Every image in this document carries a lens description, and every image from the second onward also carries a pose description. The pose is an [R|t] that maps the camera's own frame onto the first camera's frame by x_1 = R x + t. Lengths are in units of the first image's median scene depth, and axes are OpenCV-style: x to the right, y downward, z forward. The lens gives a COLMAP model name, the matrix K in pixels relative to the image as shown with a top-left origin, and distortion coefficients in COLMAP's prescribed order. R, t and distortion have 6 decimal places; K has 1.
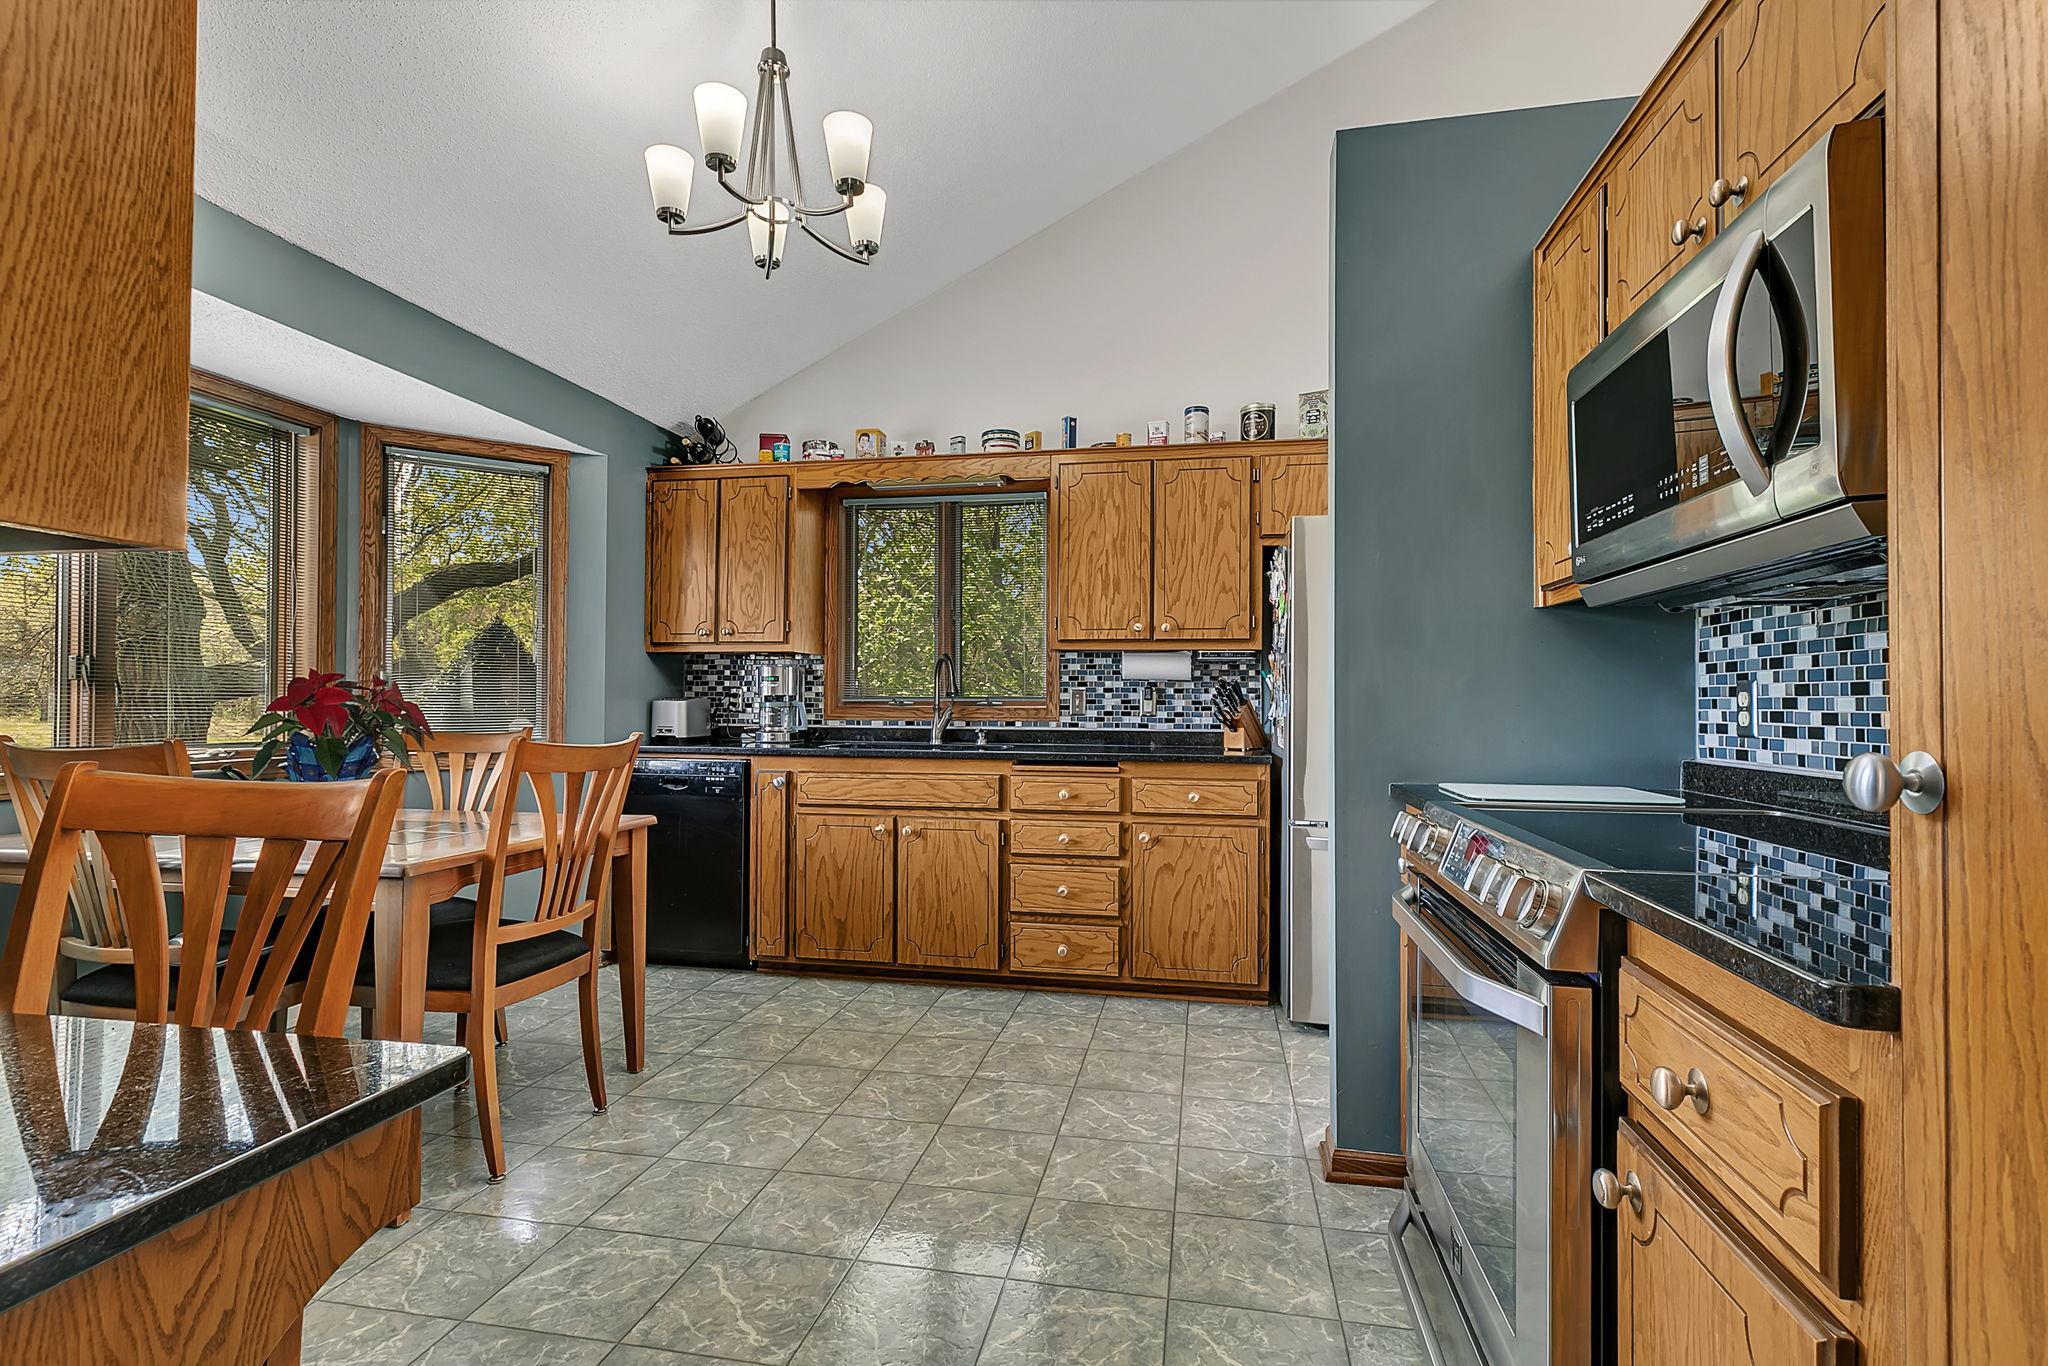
lens RADIAL K [[941.9, 0, 1030.5], [0, 941.9, 691.0], [0, 0, 1]] dist [0.003066, 0.000423]
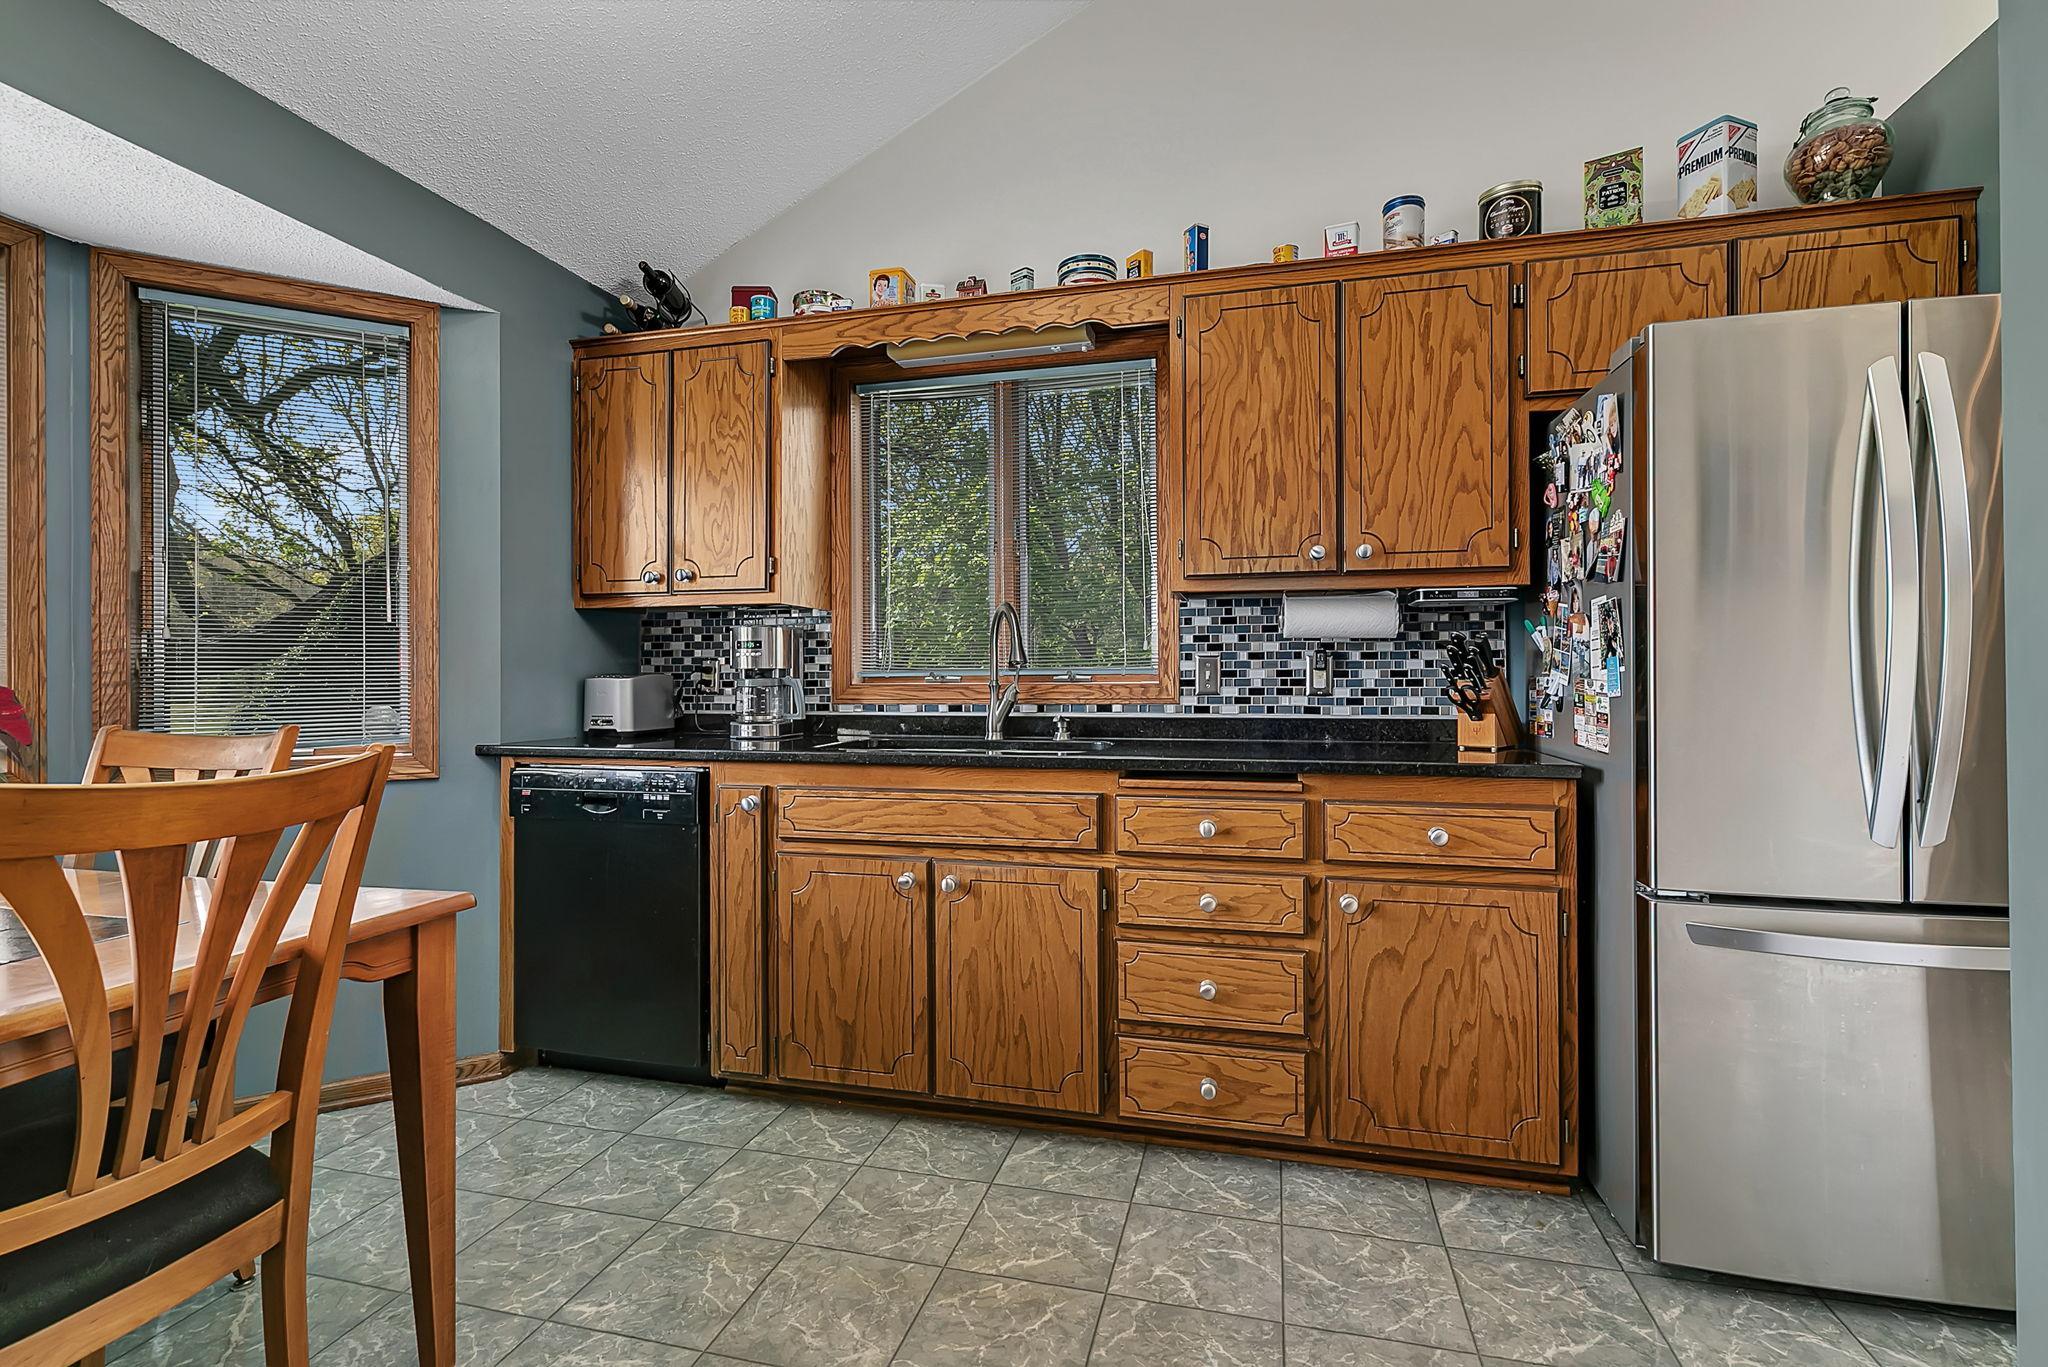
lens RADIAL K [[941.9, 0, 1030.5], [0, 941.9, 691.5], [0, 0, 1]] dist [0.003066, 0.000423]
pose [[0.998096, -0.008507, -0.061094, -0.035330], [0.010116, 0.999609, 0.026078, 0.005477], [0.060849, -0.026646, 0.997791, 0.356915]]
